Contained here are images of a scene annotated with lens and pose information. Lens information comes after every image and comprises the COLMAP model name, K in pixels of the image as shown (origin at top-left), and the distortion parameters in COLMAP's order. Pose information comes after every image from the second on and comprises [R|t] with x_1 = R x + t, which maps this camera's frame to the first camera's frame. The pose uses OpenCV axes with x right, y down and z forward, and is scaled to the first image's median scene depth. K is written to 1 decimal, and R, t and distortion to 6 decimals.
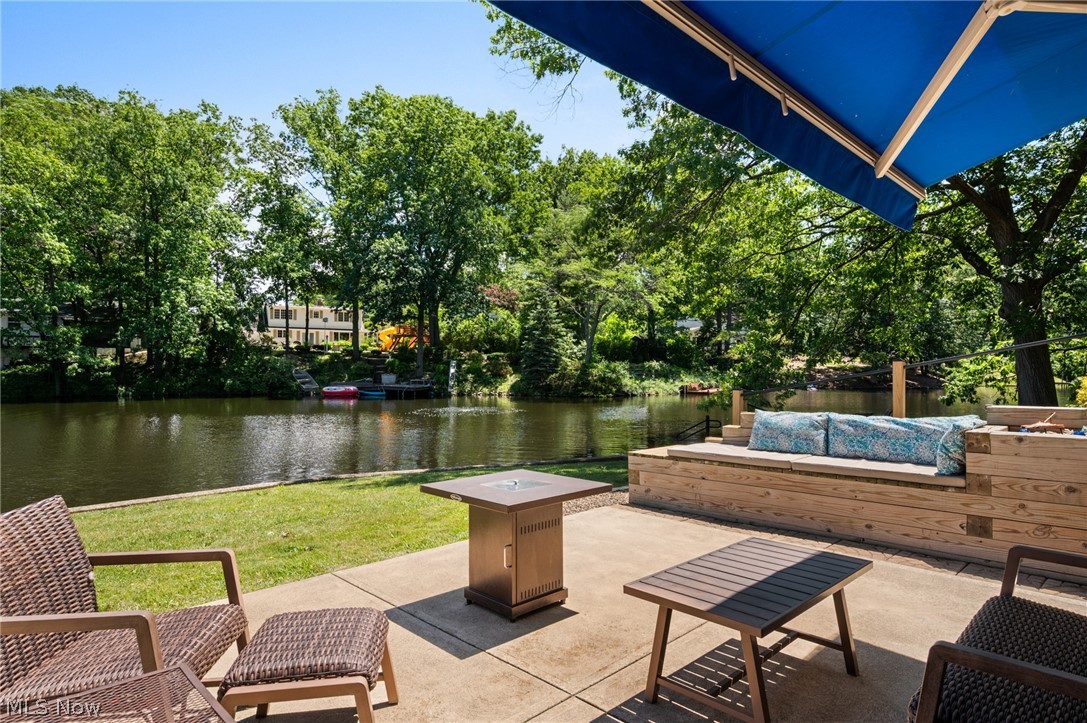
lens RADIAL K [[616.8, 0, 562.5], [0, 616.8, 360.8], [0, 0, 1]] dist [0.000855, -0.000265]
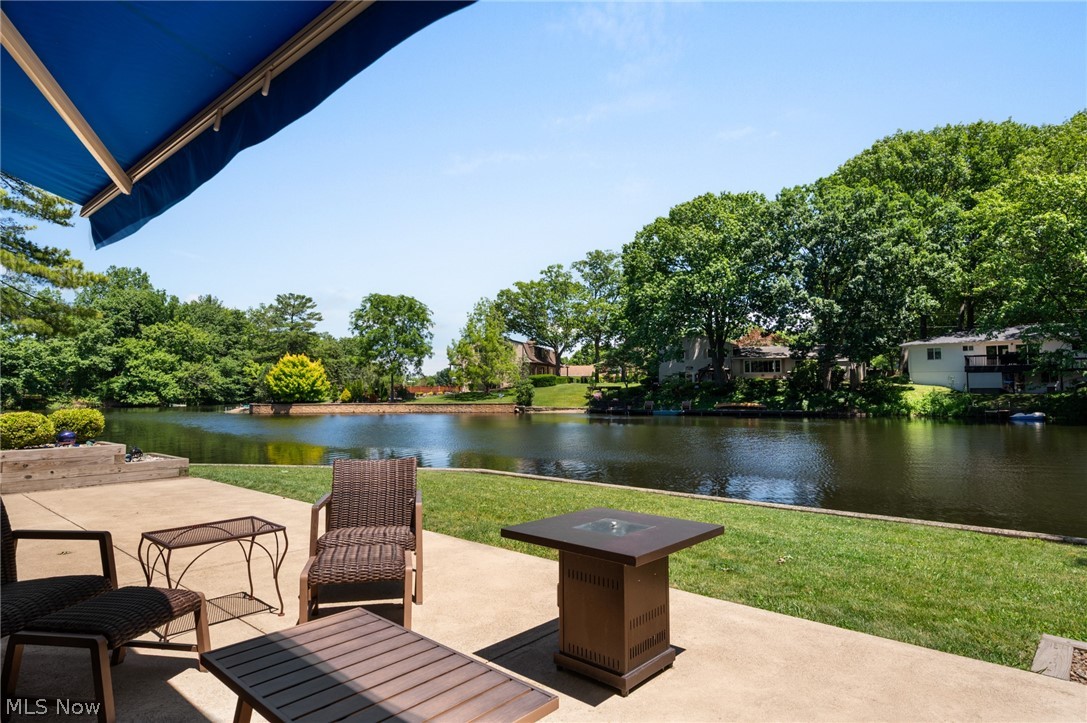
lens RADIAL K [[616.8, 0, 562.5], [0, 616.8, 360.8], [0, 0, 1]] dist [0.000855, -0.000265]
pose [[0.052146, -0.052220, -0.997273, 0.858211], [0.018074, 0.998518, -0.051340, 0.004537], [0.998476, -0.015347, 0.053013, 0.943974]]
